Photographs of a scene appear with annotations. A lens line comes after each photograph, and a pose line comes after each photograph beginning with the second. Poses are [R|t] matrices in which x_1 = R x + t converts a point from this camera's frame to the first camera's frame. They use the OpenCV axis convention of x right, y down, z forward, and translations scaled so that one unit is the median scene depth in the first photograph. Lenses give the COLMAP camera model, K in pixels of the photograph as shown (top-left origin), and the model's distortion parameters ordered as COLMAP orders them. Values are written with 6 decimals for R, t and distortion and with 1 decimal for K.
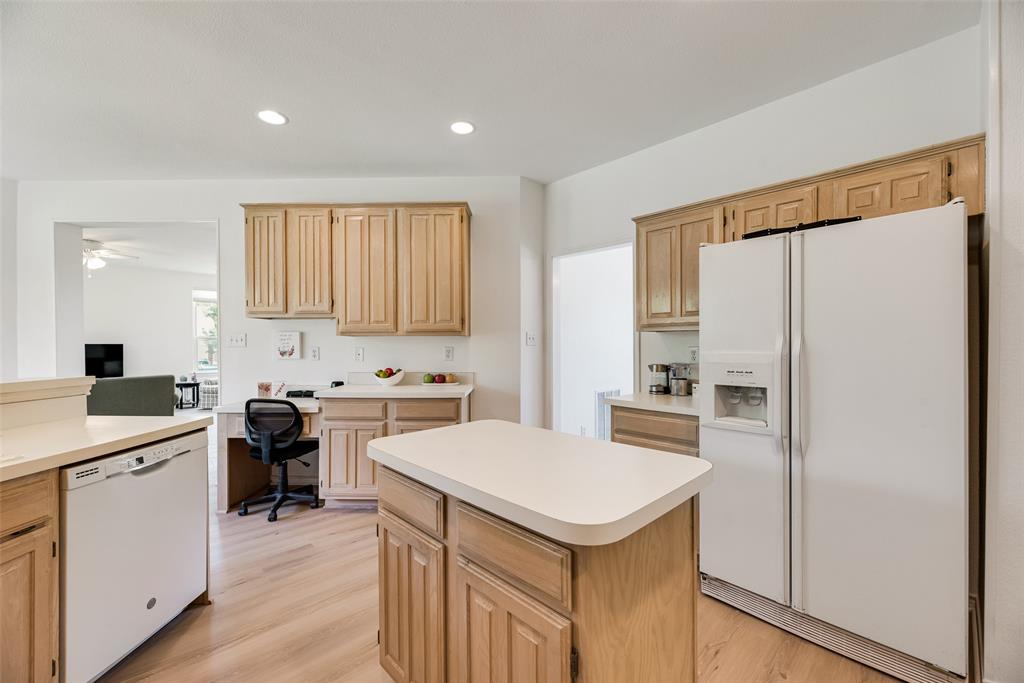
lens RADIAL K [[412.5, 0, 514.7], [0, 412.5, 339.7], [0, 0, 1]] dist [-0.001239, -0.000930]
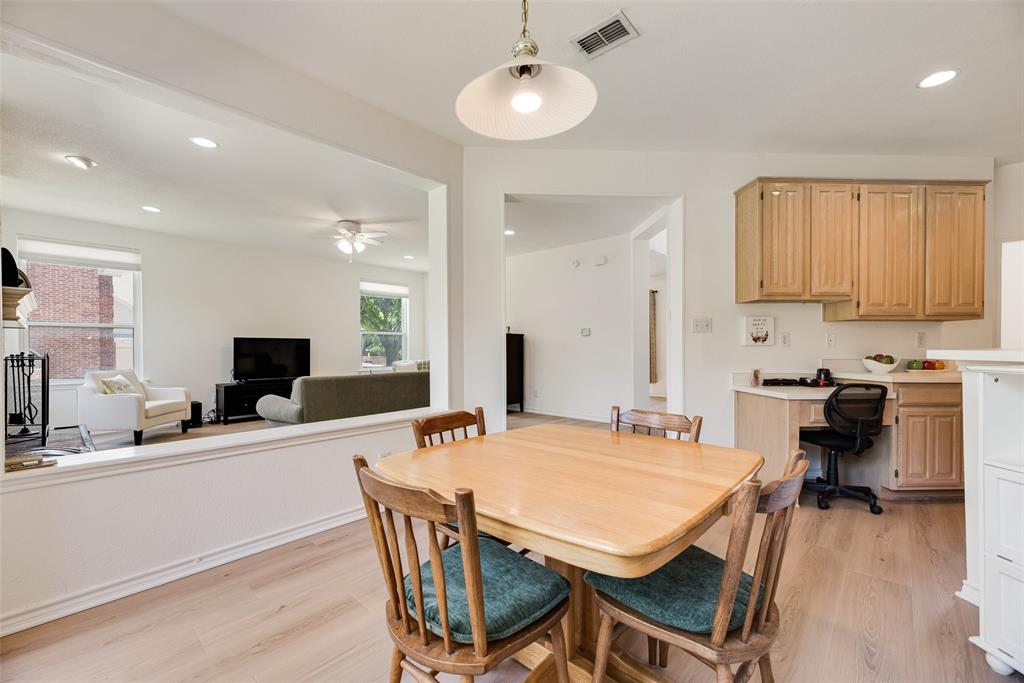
lens RADIAL K [[412.5, 0, 510.1], [0, 412.5, 345.6], [0, 0, 1]] dist [-0.001239, -0.000930]
pose [[0.997412, 0.000460, 0.071903, -1.209154], [-0.001343, 0.999924, 0.012236, 0.037610], [-0.071892, -0.012301, 0.997337, 0.106805]]
